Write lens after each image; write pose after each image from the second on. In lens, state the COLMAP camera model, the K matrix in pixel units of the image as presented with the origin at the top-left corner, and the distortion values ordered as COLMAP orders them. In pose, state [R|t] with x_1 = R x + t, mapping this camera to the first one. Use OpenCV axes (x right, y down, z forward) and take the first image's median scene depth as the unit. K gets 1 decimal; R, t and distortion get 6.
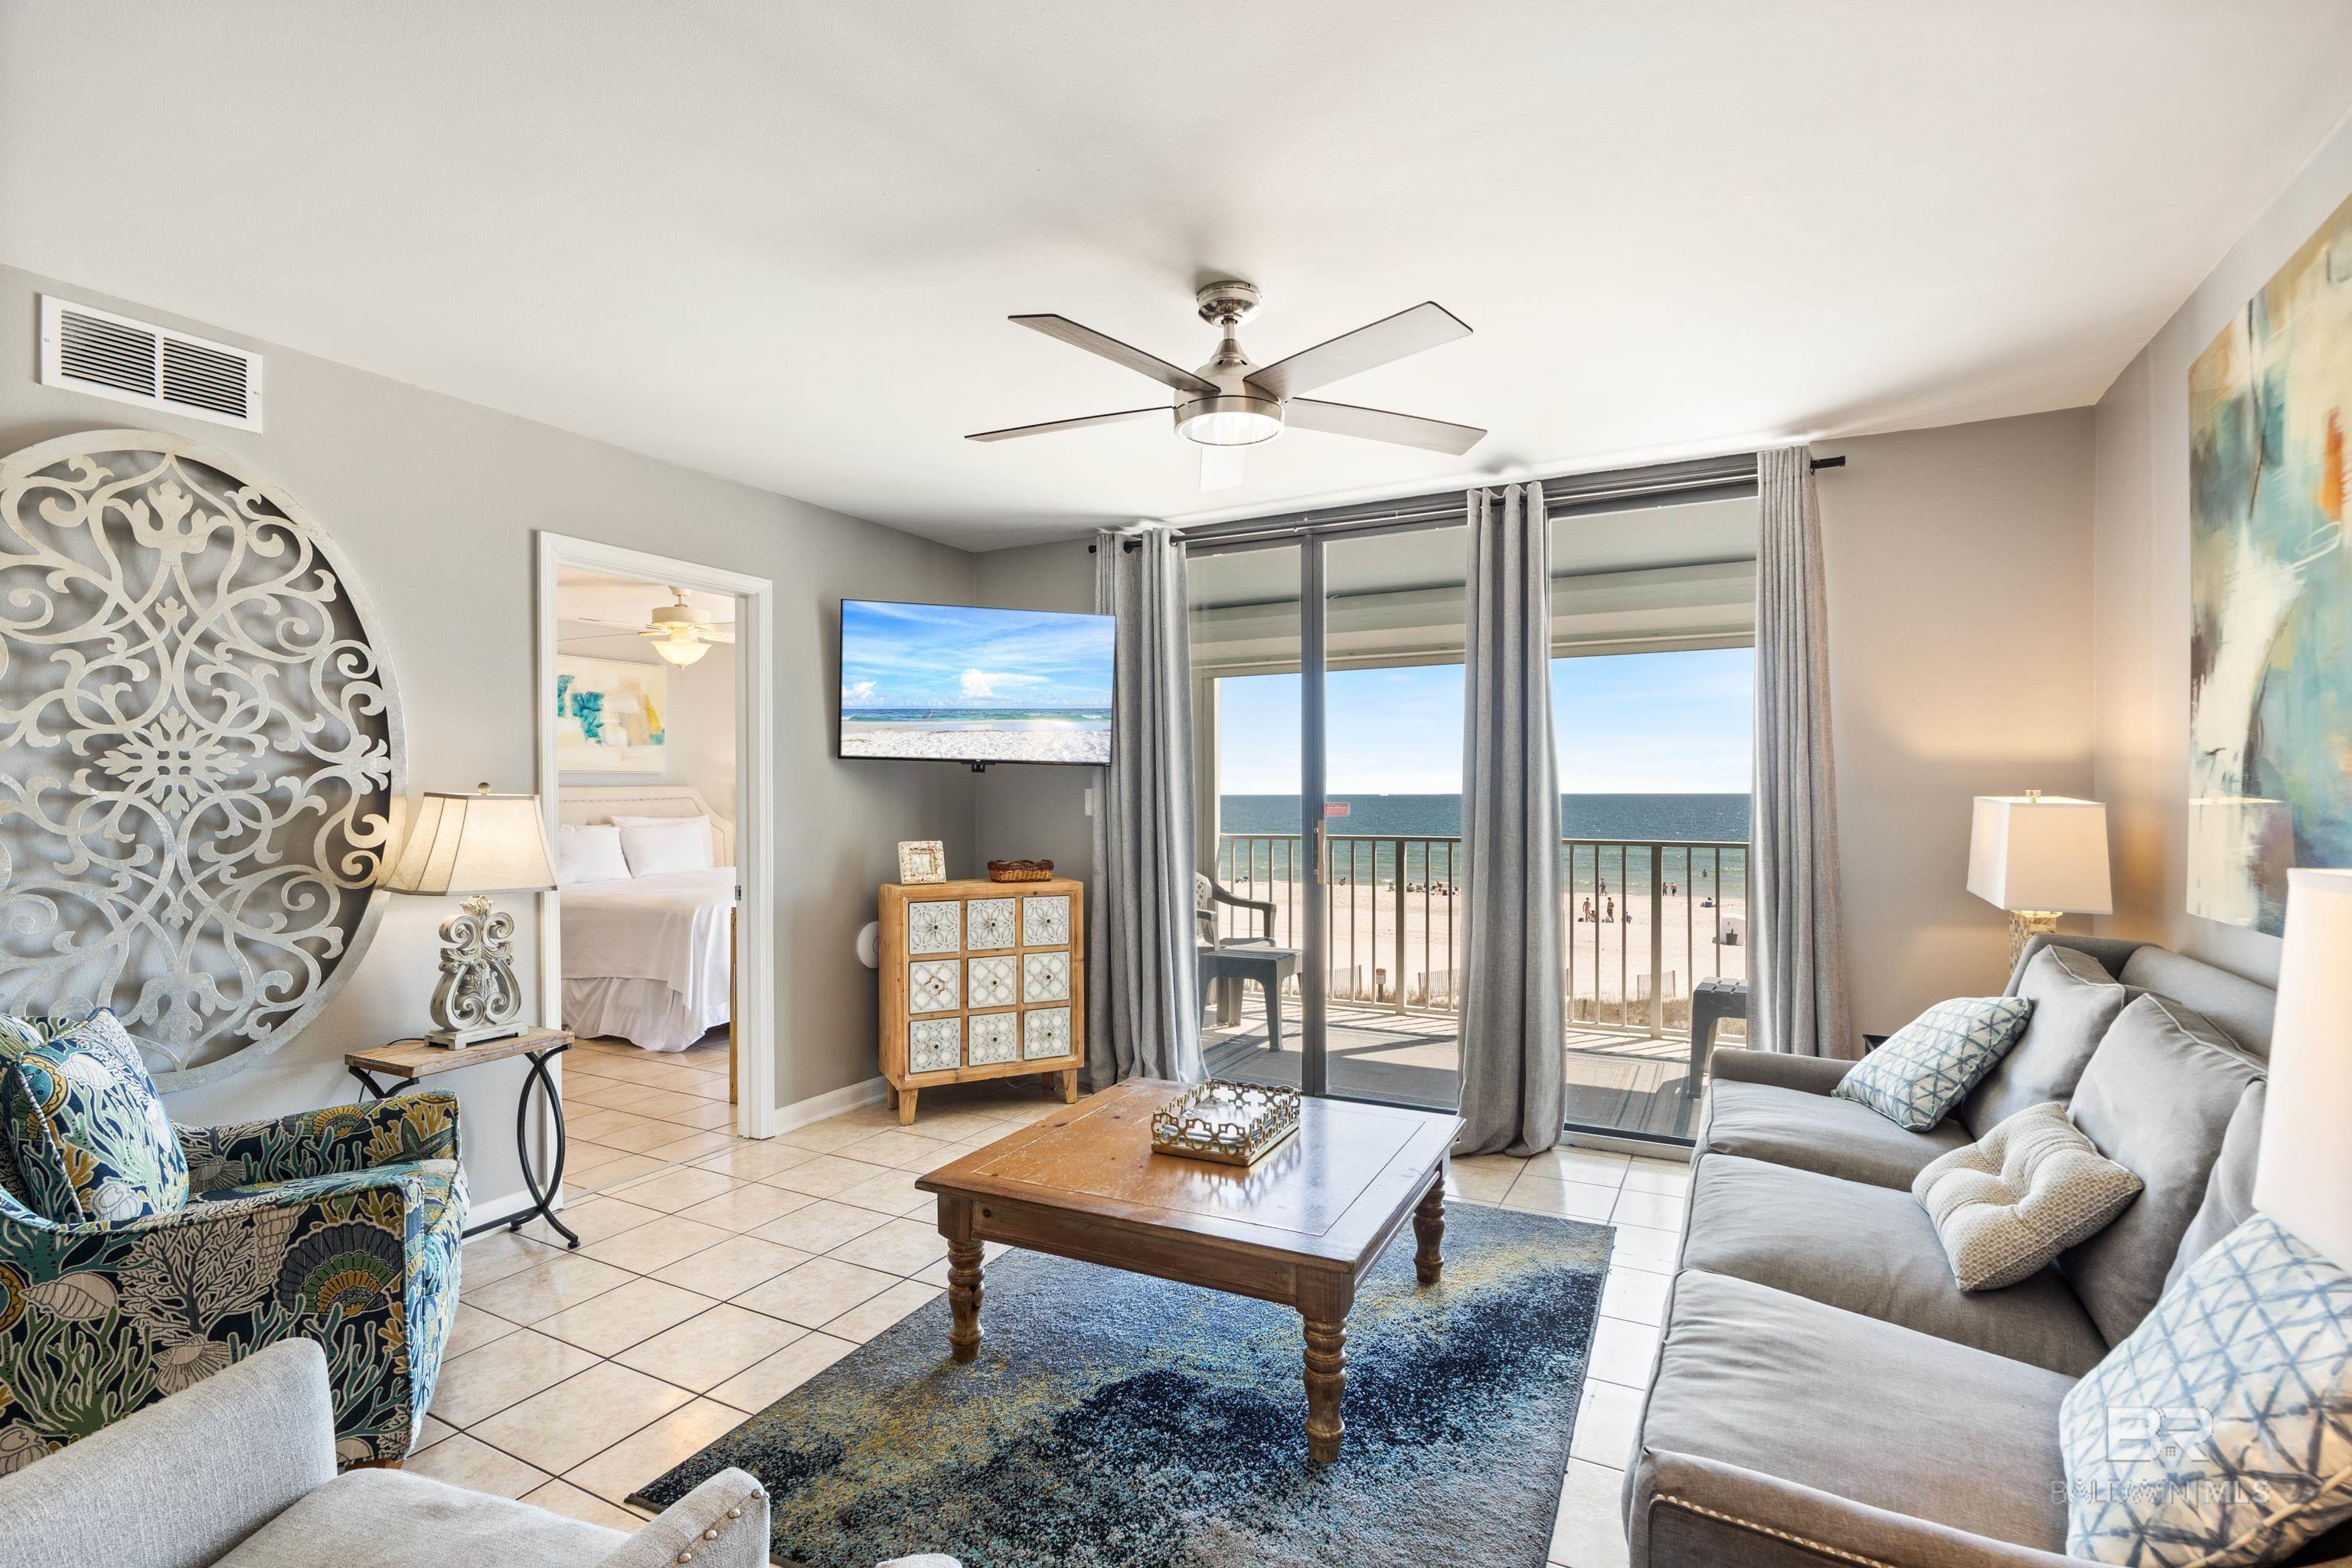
lens RADIAL K [[1105.3, 0, 1176.0], [0, 1105.3, 784.0], [0, 0, 1]] dist [-0.001166, -0.000124]
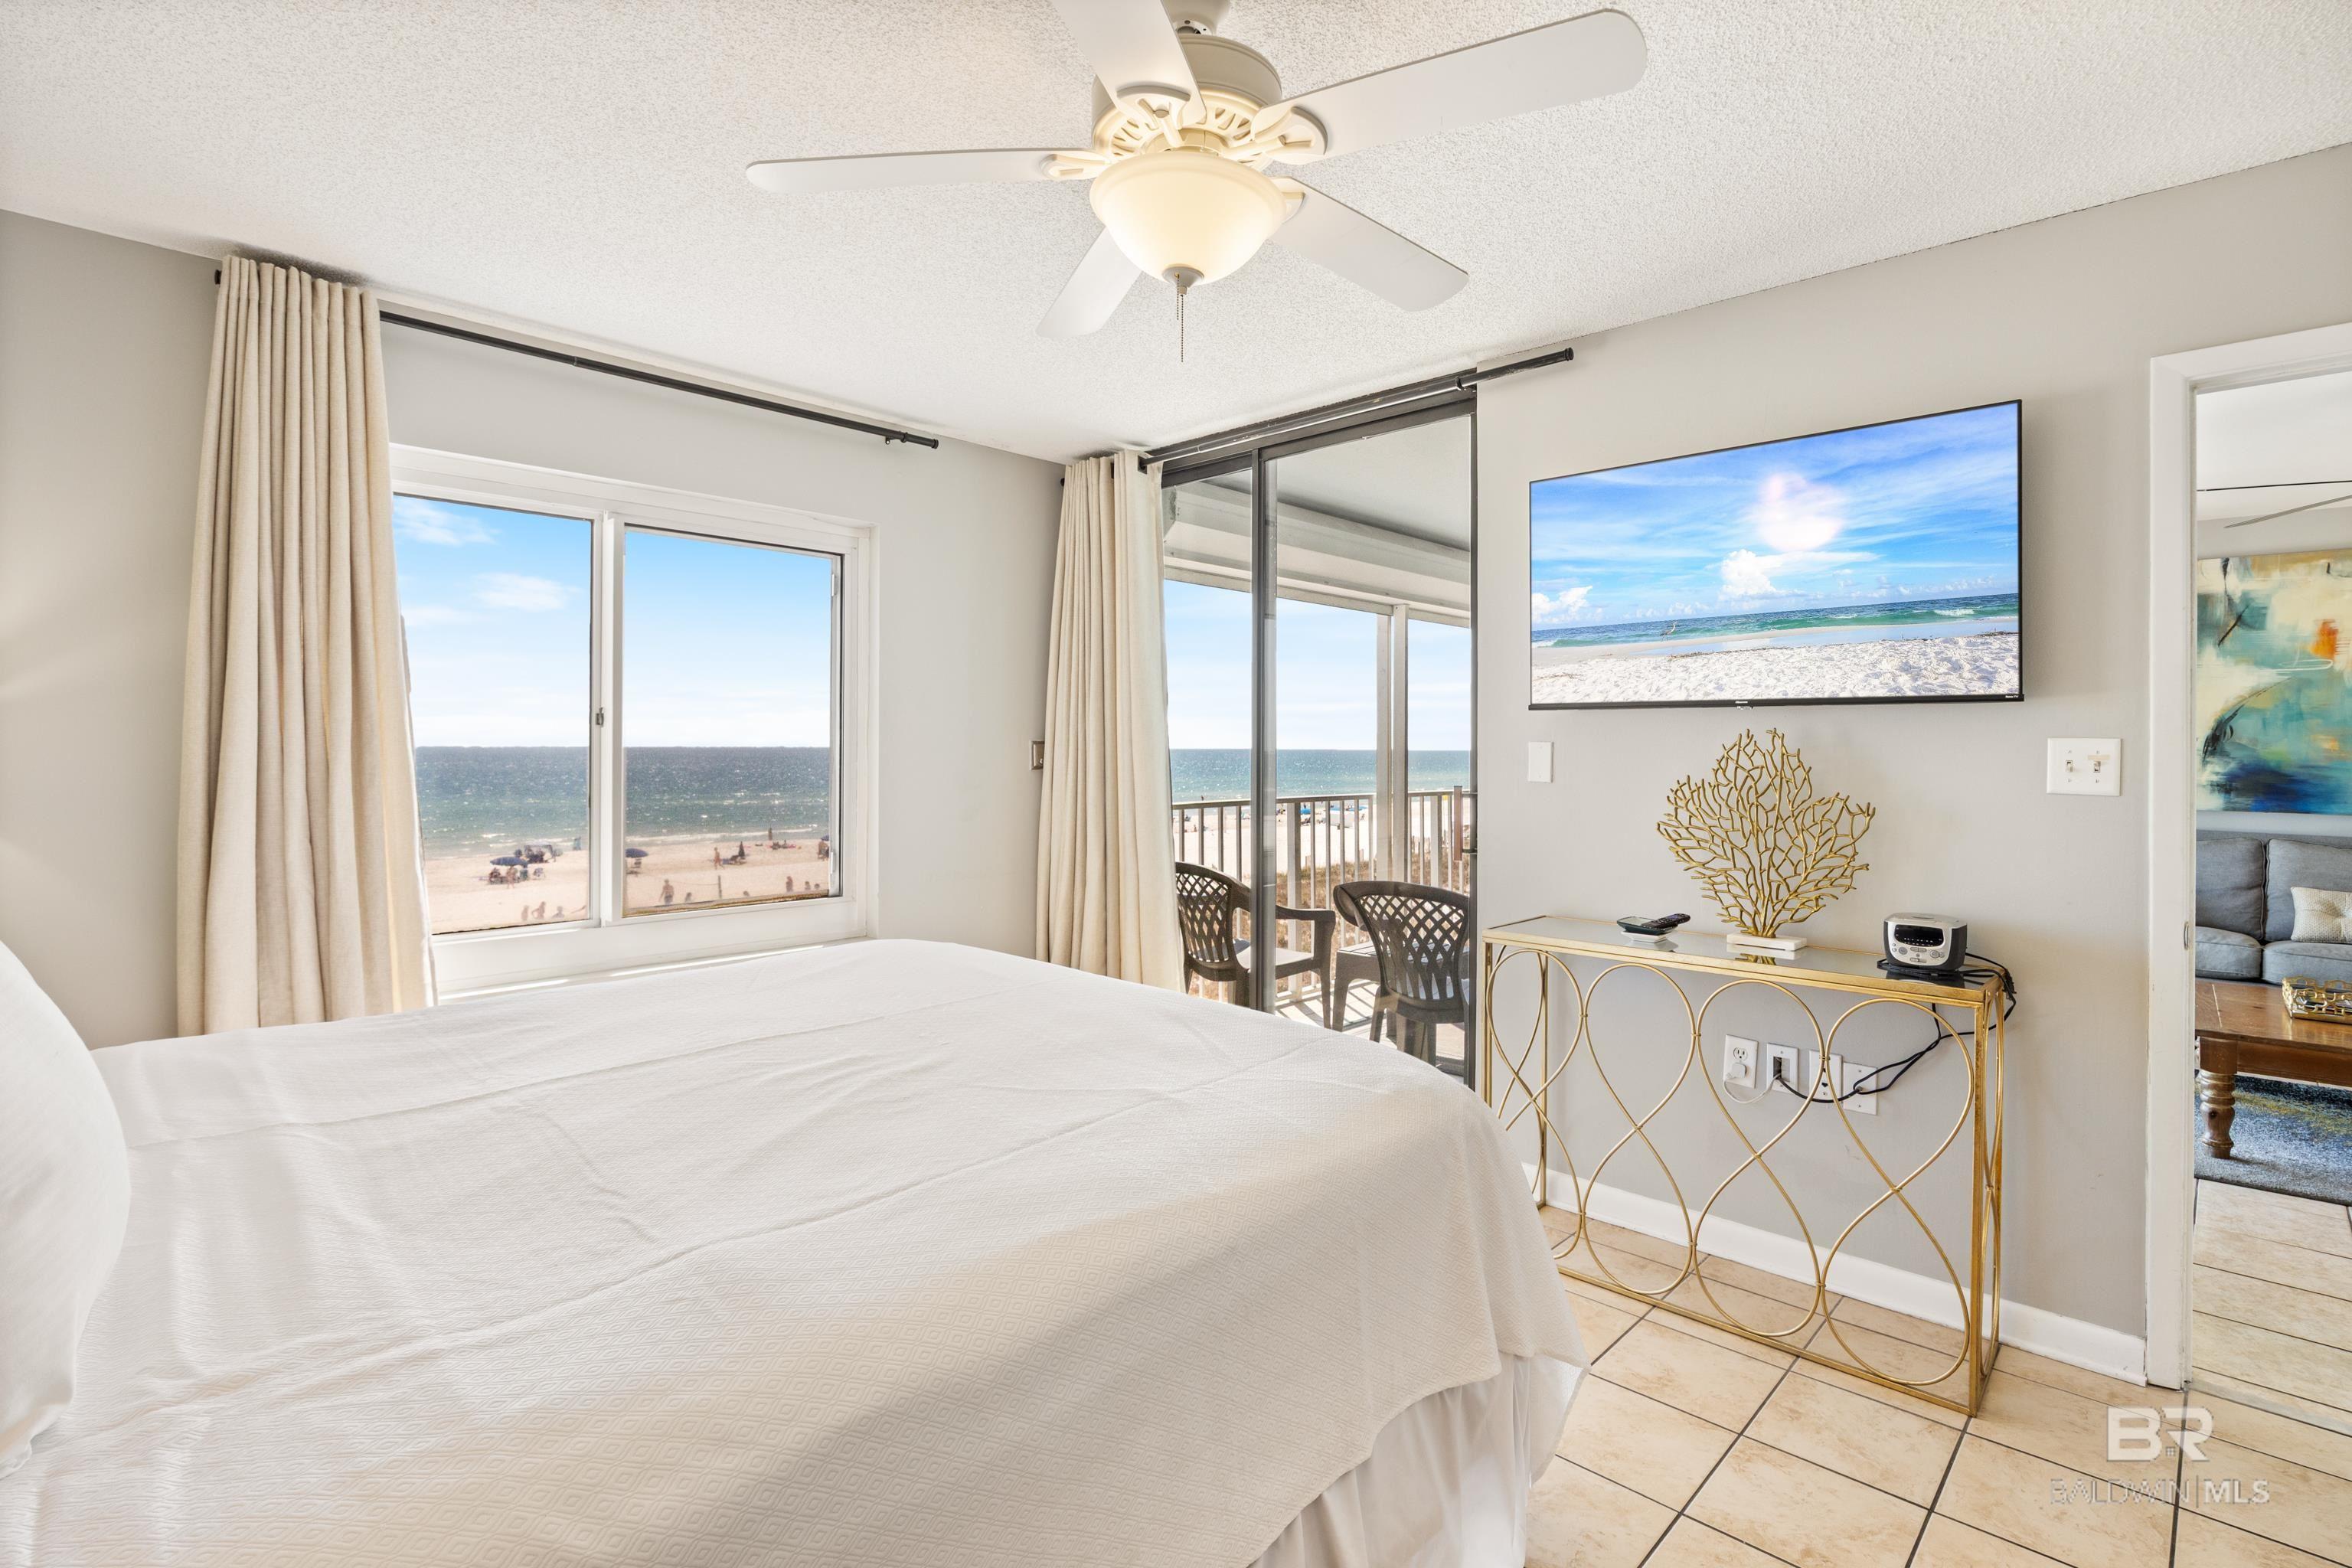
lens RADIAL K [[1127.8, 0, 1170.0], [0, 1127.8, 776.1], [0, 0, 1]] dist [-0.000722, 0.000185]
pose [[0.282565, -0.014500, 0.959139, -0.609901], [-0.015525, 0.999686, 0.019686, 0.011913], [-0.959123, -0.020453, 0.282251, 0.763736]]
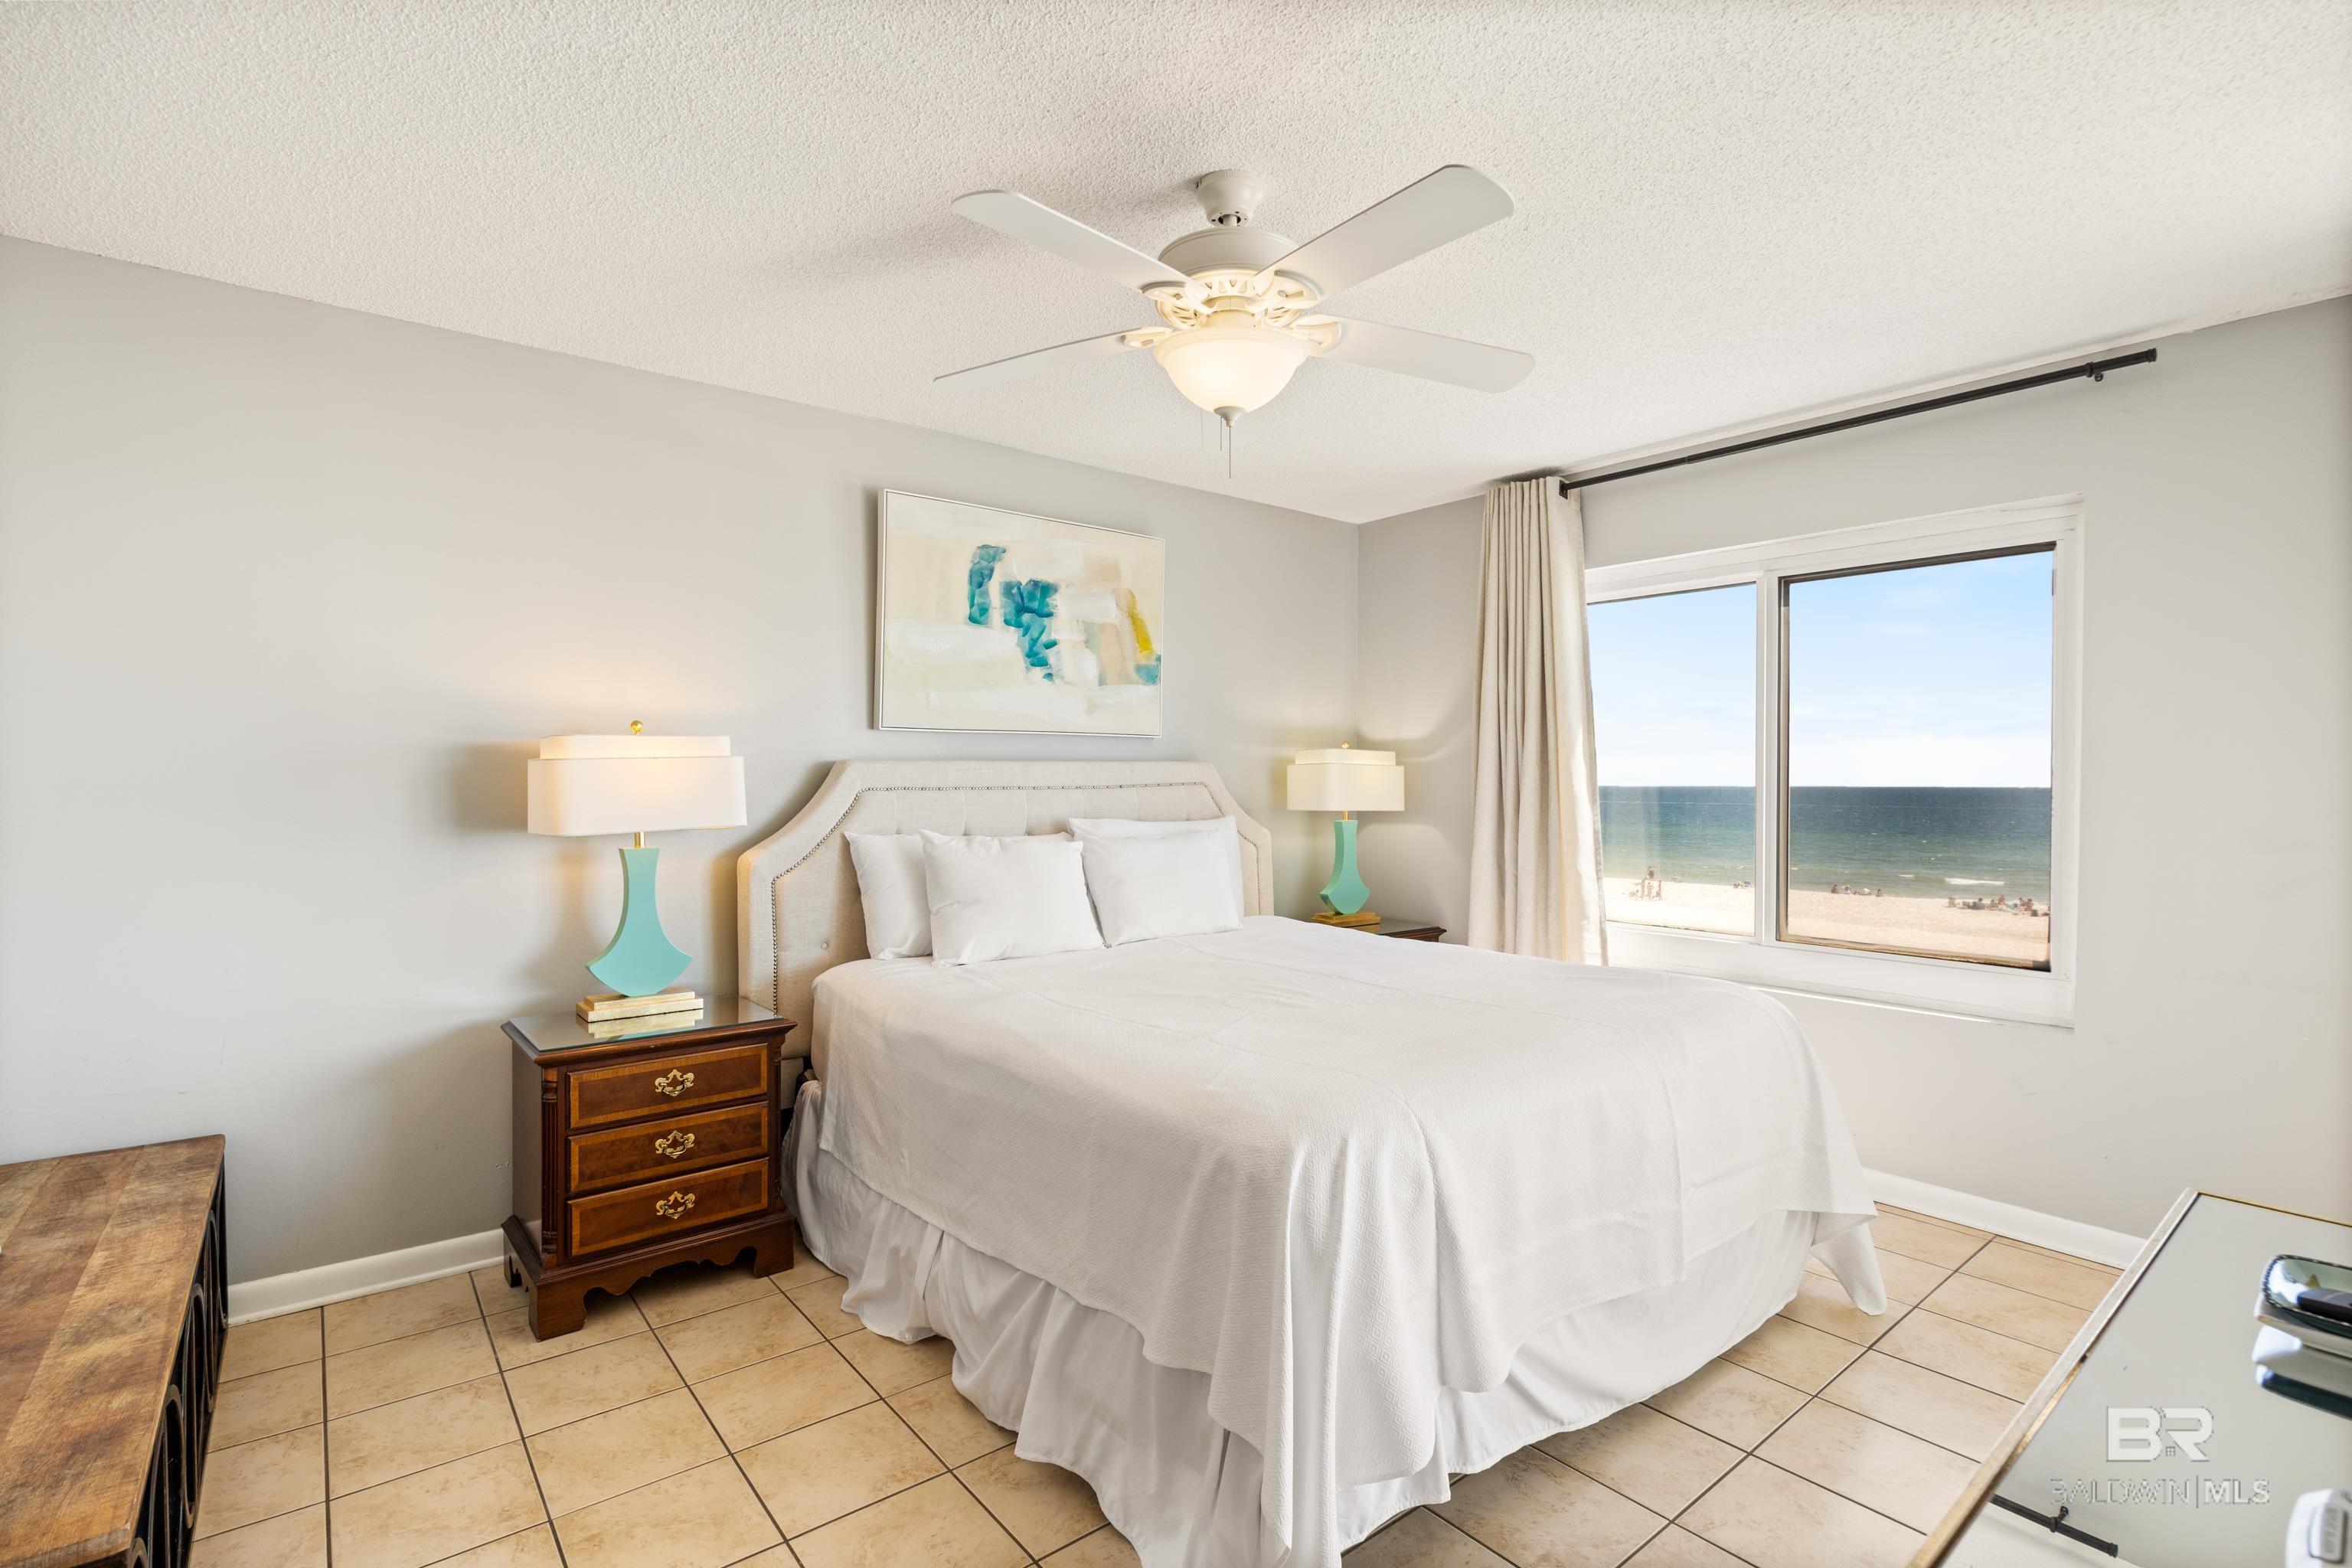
lens RADIAL K [[1105.3, 0, 1176.0], [0, 1105.3, 784.0], [0, 0, 1]] dist [-0.001166, -0.000124]
pose [[0.923339, 0.009310, -0.383873, -0.271687], [-0.005195, 0.999917, 0.011755, 0.007029], [0.383951, -0.008859, 0.923311, 0.552202]]
